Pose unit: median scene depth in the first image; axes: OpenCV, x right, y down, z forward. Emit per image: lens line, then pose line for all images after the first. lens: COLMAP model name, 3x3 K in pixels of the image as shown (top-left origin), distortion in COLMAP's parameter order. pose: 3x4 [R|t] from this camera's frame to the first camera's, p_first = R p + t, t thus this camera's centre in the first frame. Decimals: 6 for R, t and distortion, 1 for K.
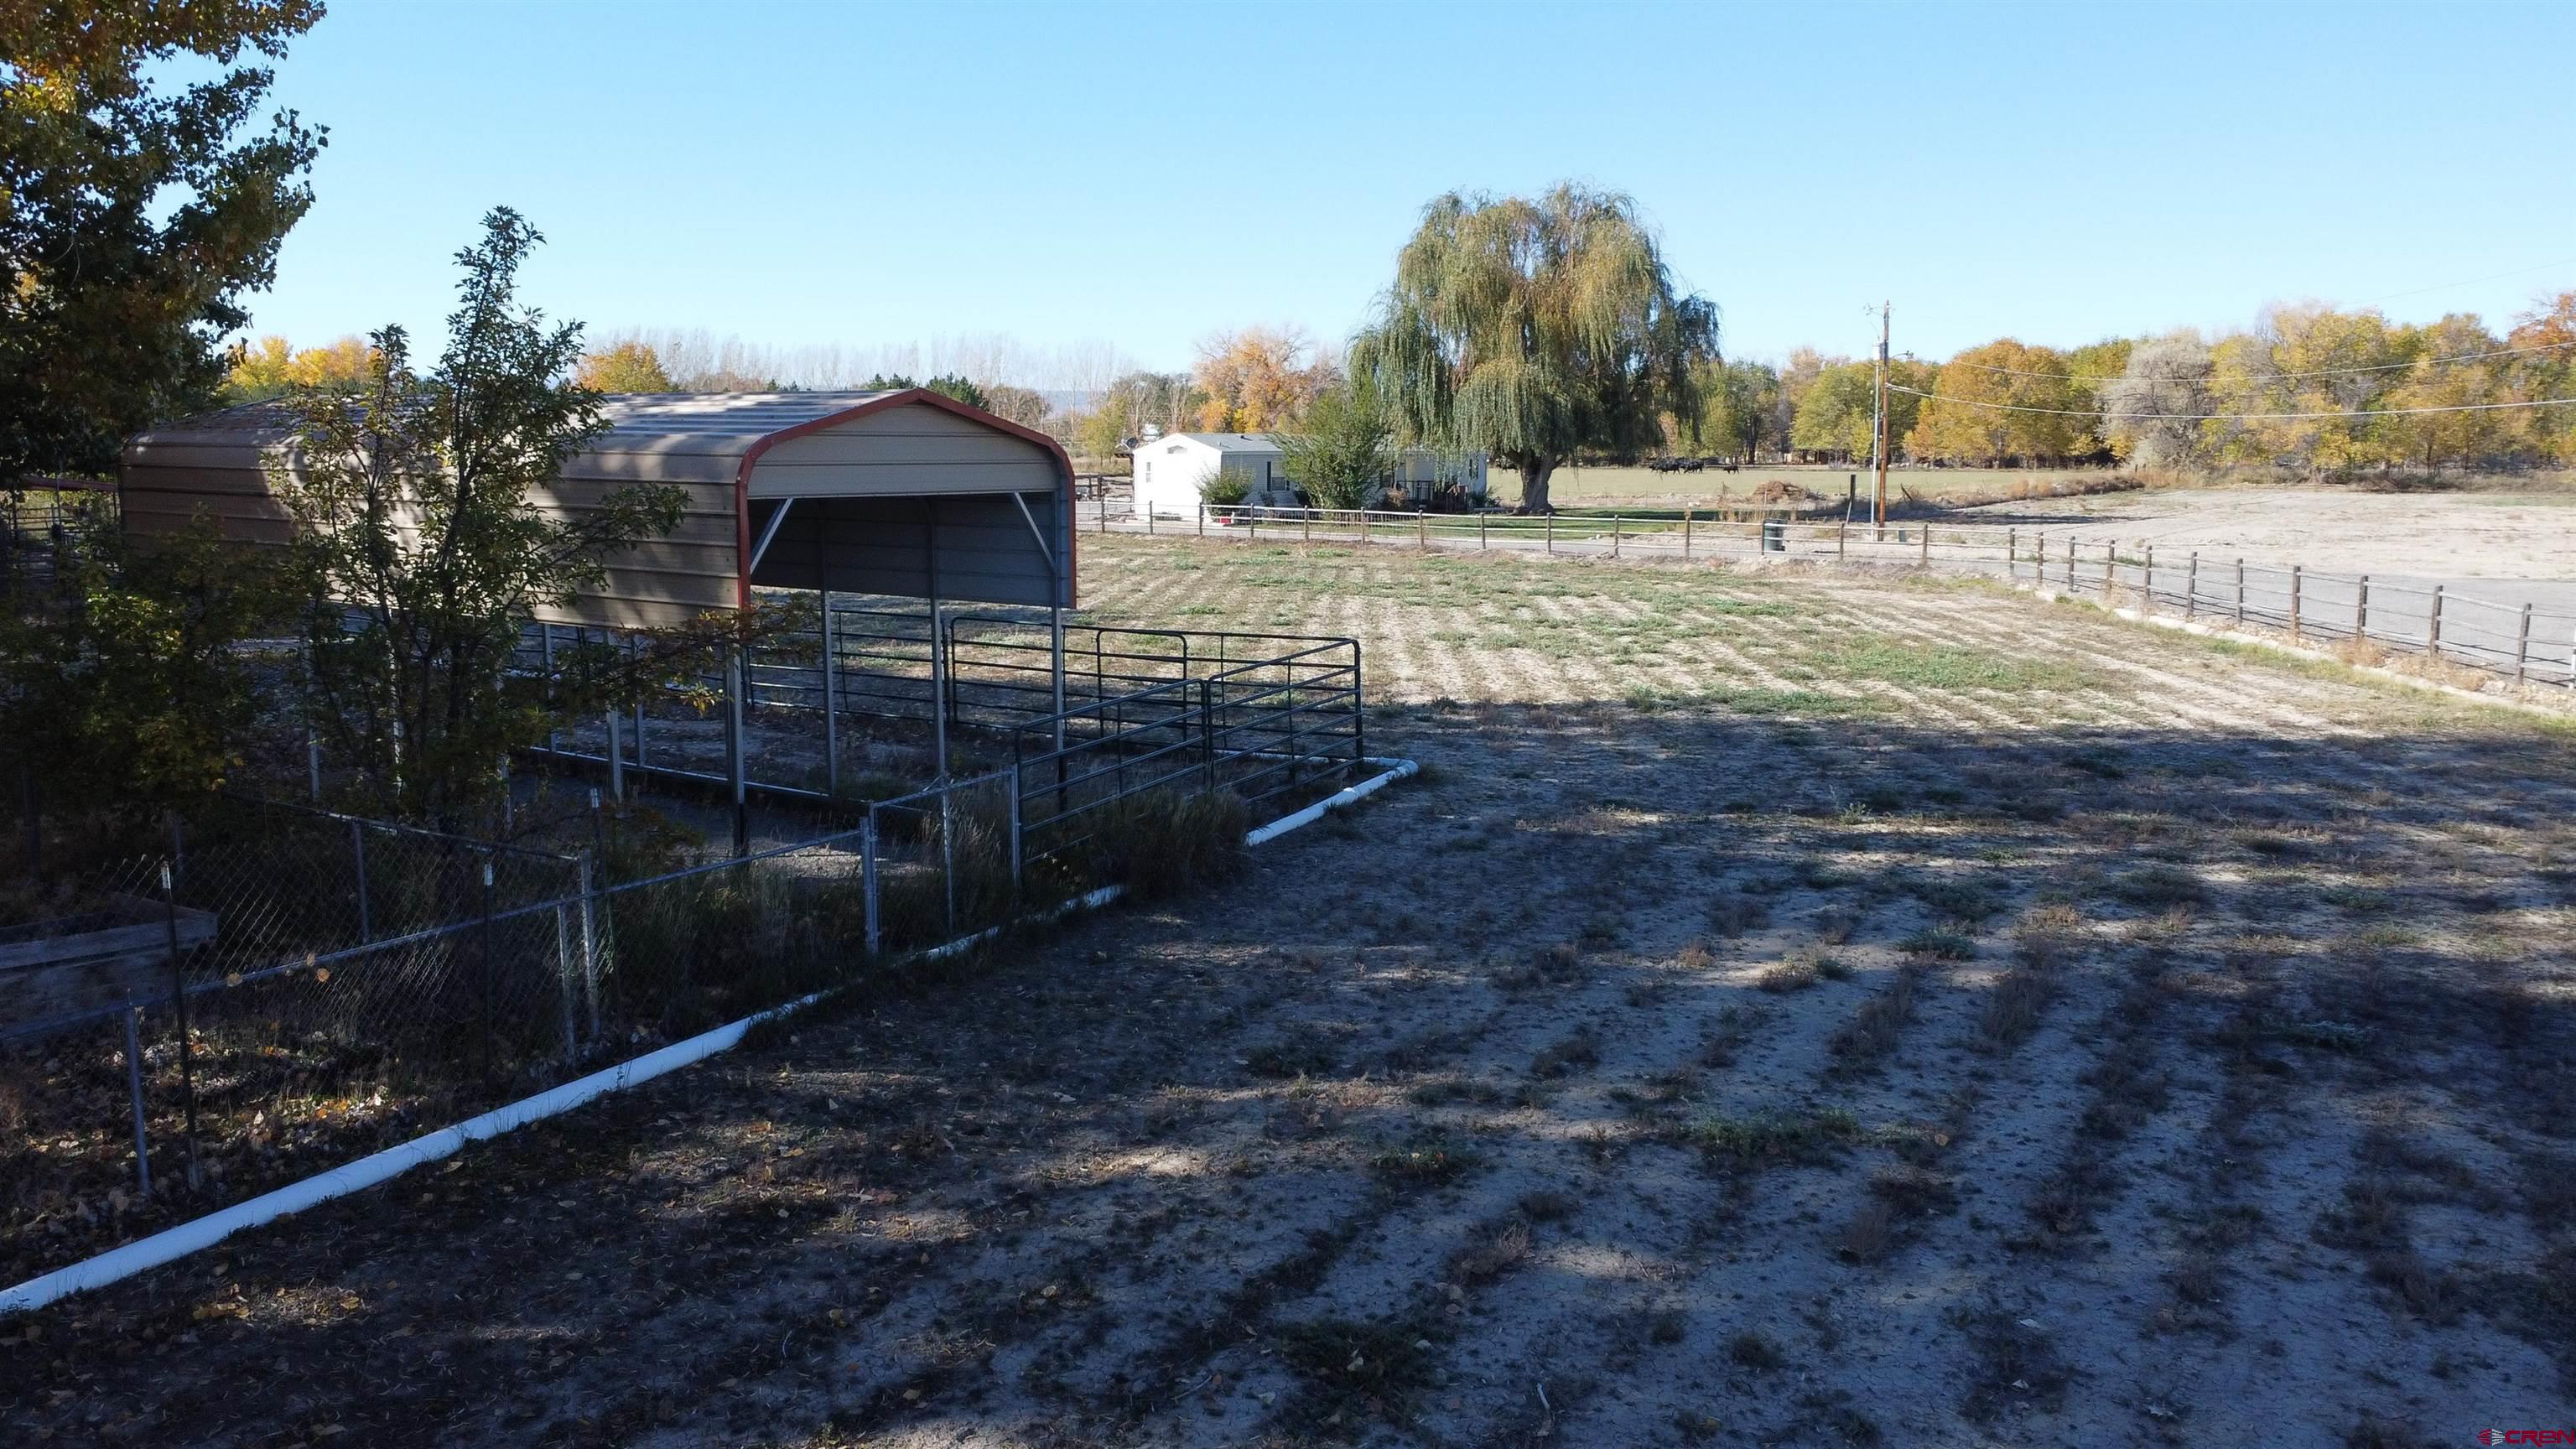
lens RADIAL K [[1943.6, 0, 1294.4], [0, 1943.6, 725.9], [0, 0, 1]] dist [0.001076, -0.005976]
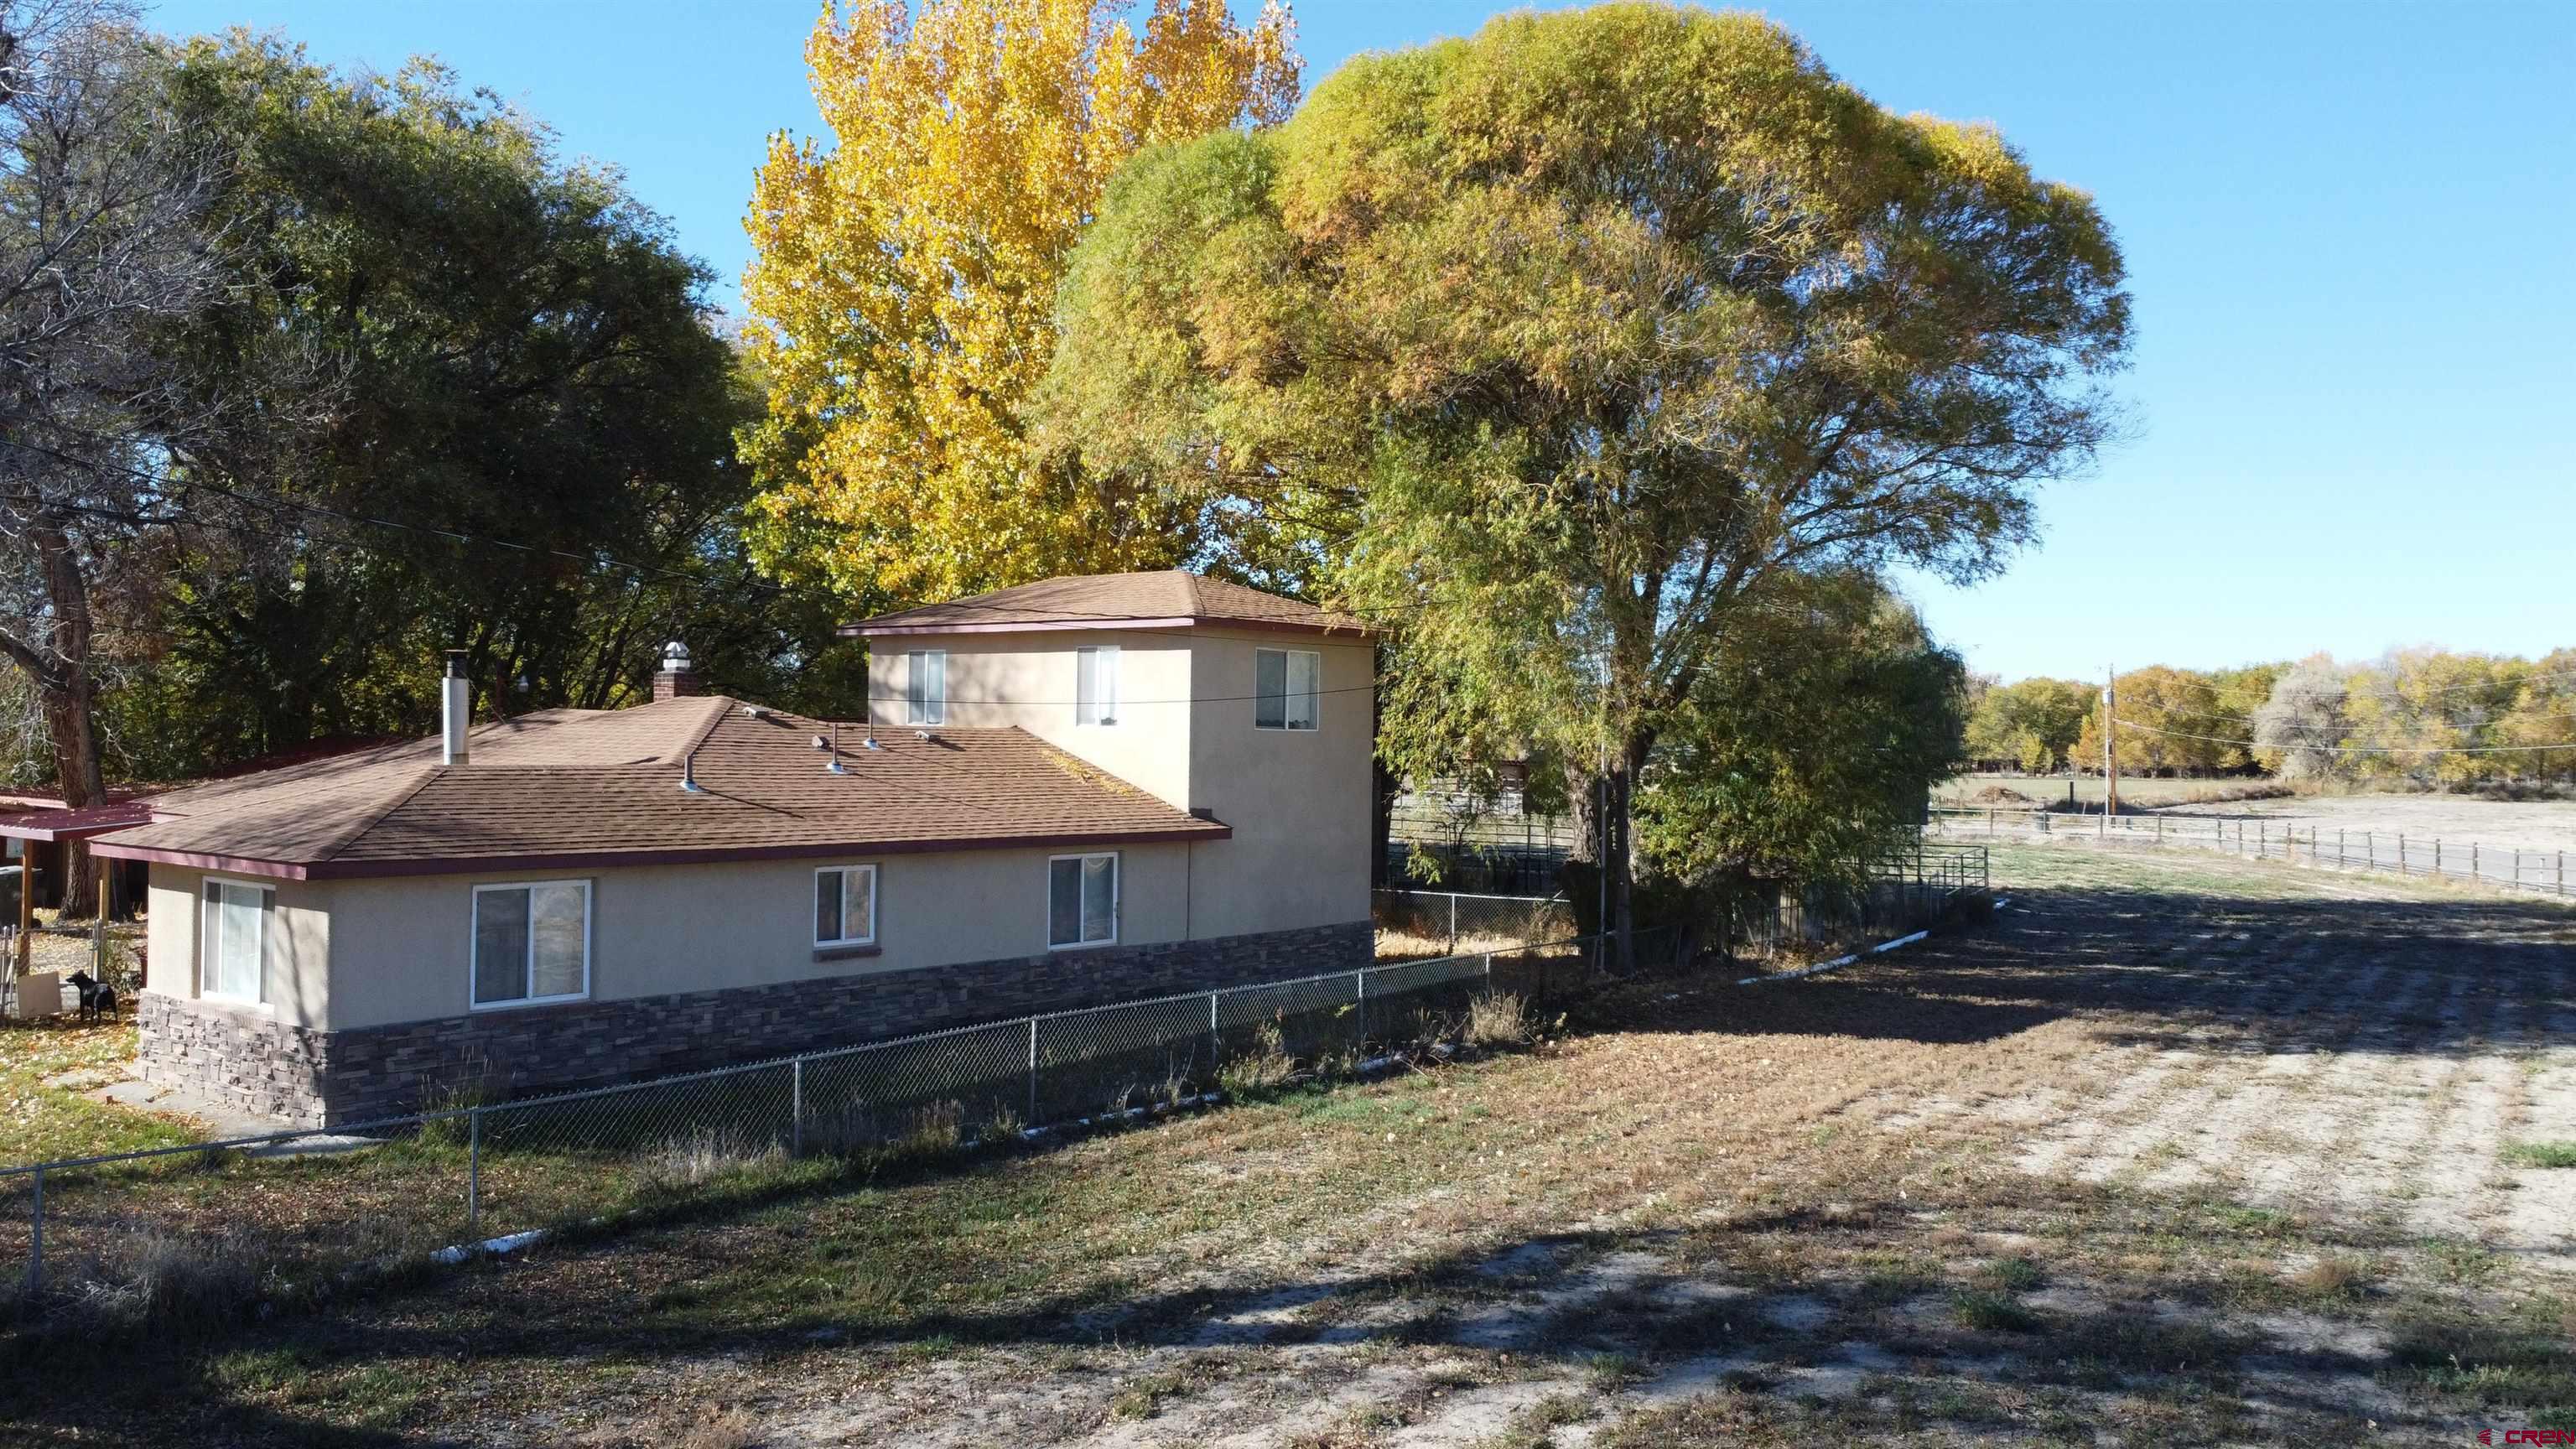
lens RADIAL K [[1943.6, 0, 1294.4], [0, 1943.6, 725.9], [0, 0, 1]] dist [0.001076, -0.005976]
pose [[0.998081, 0.009144, -0.061241, -0.103868], [-0.018446, 0.988037, -0.153108, 0.029619], [0.059108, 0.153944, 0.986310, -0.222129]]
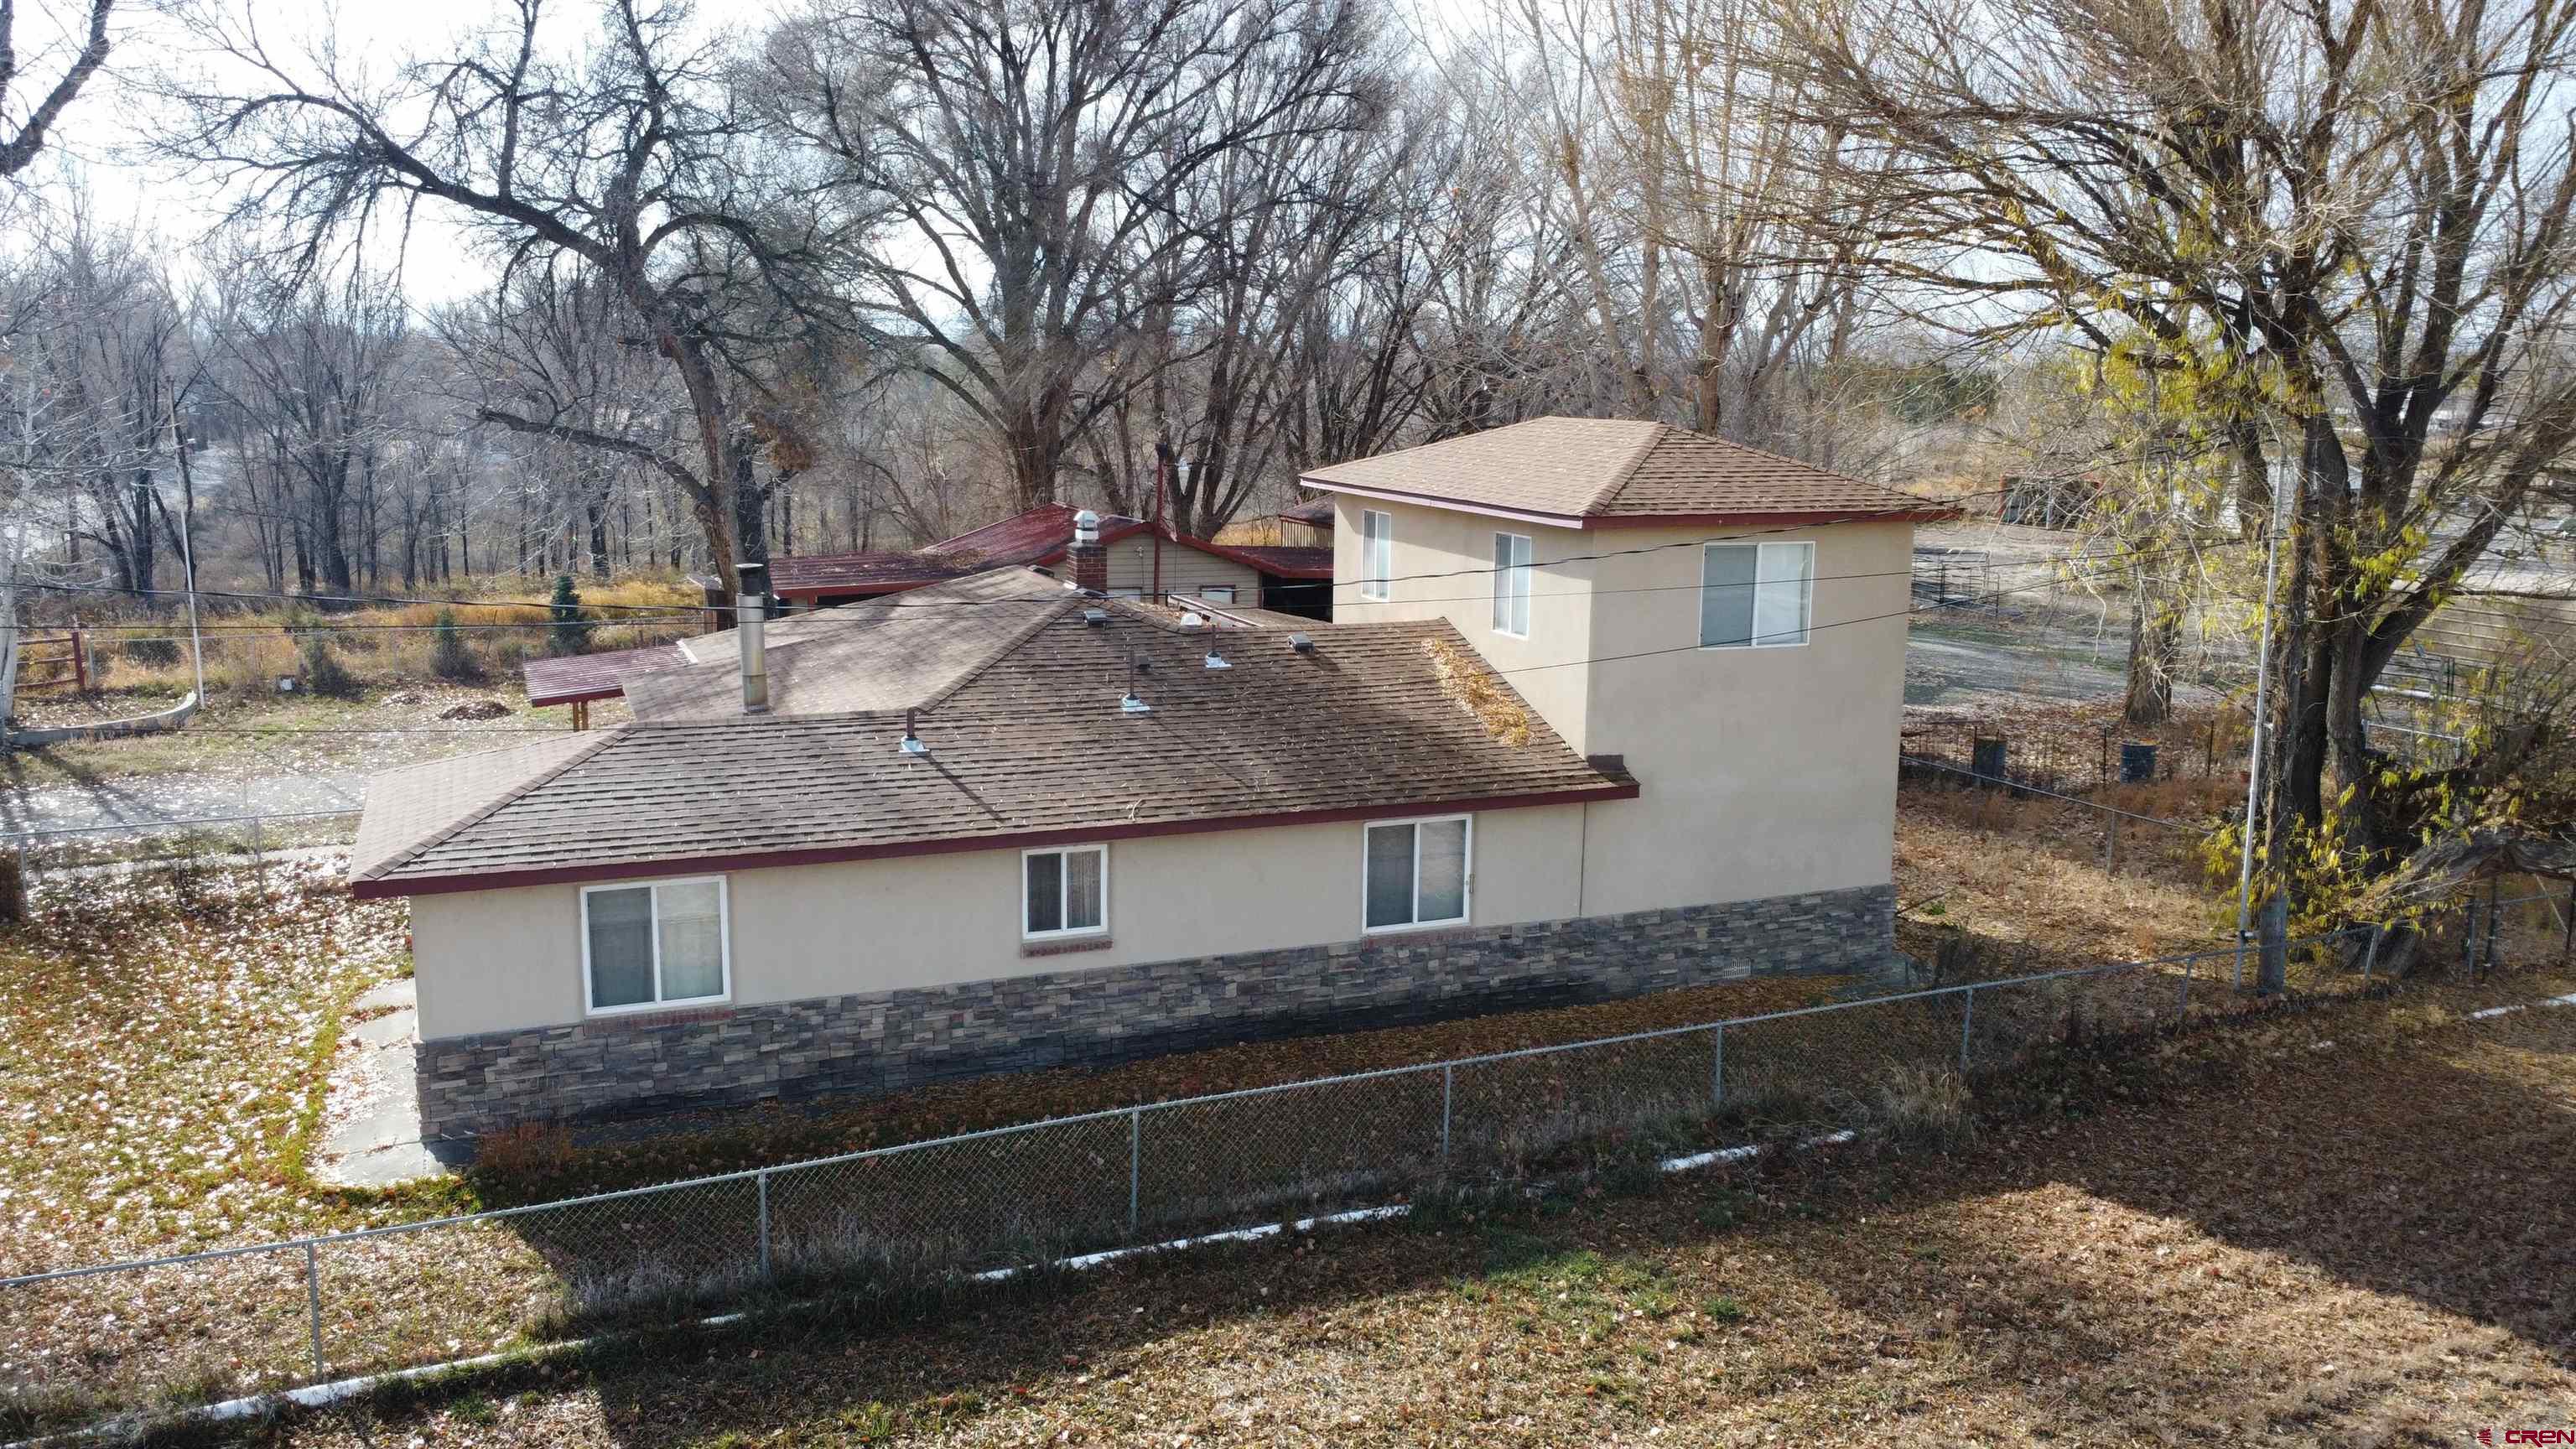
lens RADIAL K [[1943.6, 0, 1294.4], [0, 1943.6, 725.9], [0, 0, 1]] dist [0.001076, -0.005976]
pose [[0.844533, 0.100455, -0.525997, -0.065582], [-0.087098, 0.994936, 0.050170, 0.000463], [0.528373, 0.003443, 0.849005, -0.172648]]
